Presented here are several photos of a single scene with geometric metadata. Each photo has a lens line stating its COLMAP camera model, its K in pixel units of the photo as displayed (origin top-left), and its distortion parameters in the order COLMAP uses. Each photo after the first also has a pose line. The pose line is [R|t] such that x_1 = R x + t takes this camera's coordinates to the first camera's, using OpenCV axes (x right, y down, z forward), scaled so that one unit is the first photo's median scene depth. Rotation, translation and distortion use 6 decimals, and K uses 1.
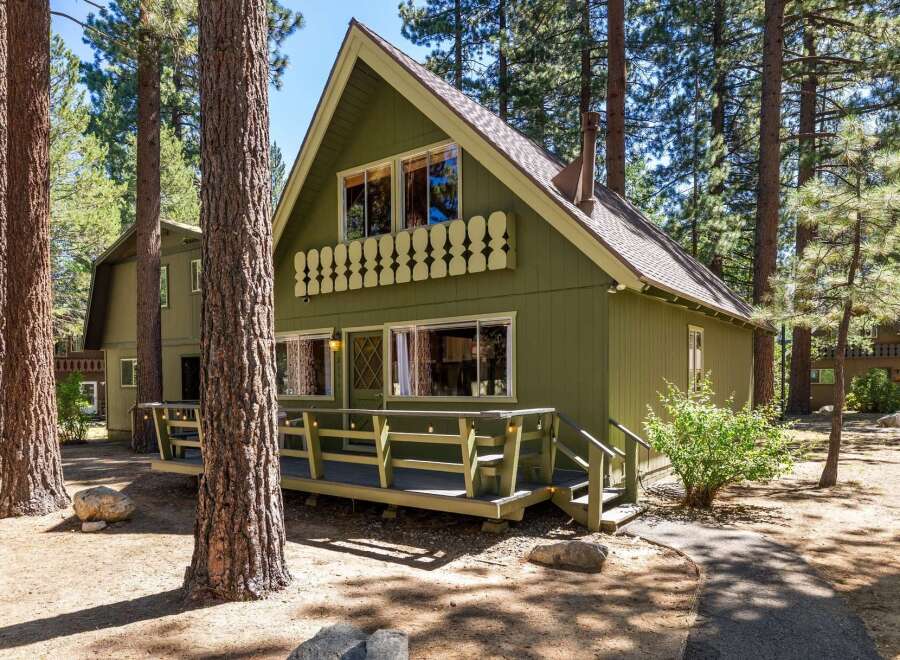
lens RADIAL K [[722.2, 0, 450.0], [0, 722.2, 330.0], [0, 0, 1]] dist [-0.004895, -0.000710]
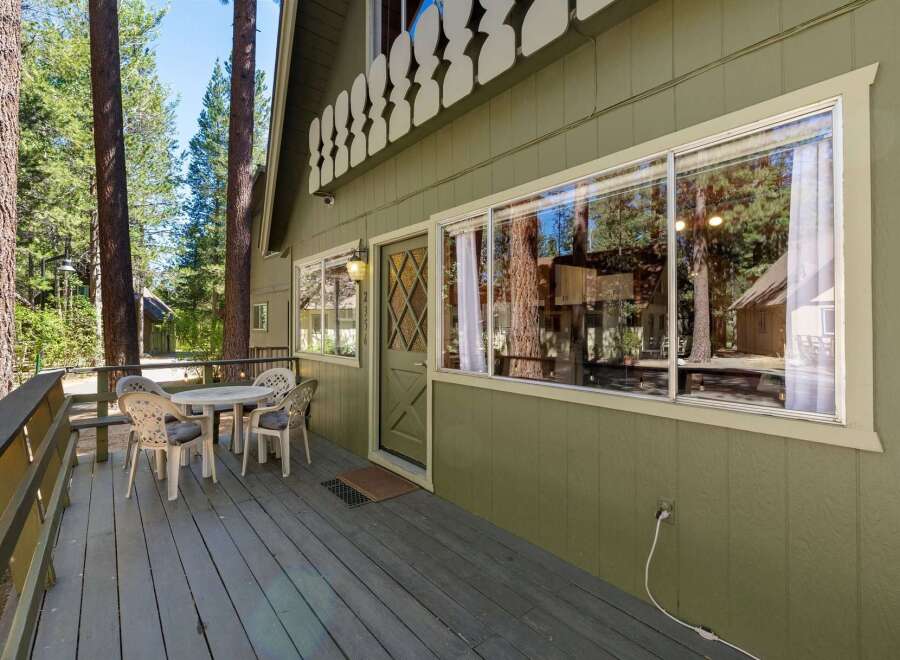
lens RADIAL K [[476.0, 0, 450.0], [0, 476.0, 330.0], [0, 0, 1]] dist [0.002620, 0.000575]
pose [[0.974185, 0.007295, -0.225632, -0.006548], [0.012375, 0.996249, 0.085642, 0.037077], [0.225411, -0.086223, 0.970441, 0.660949]]
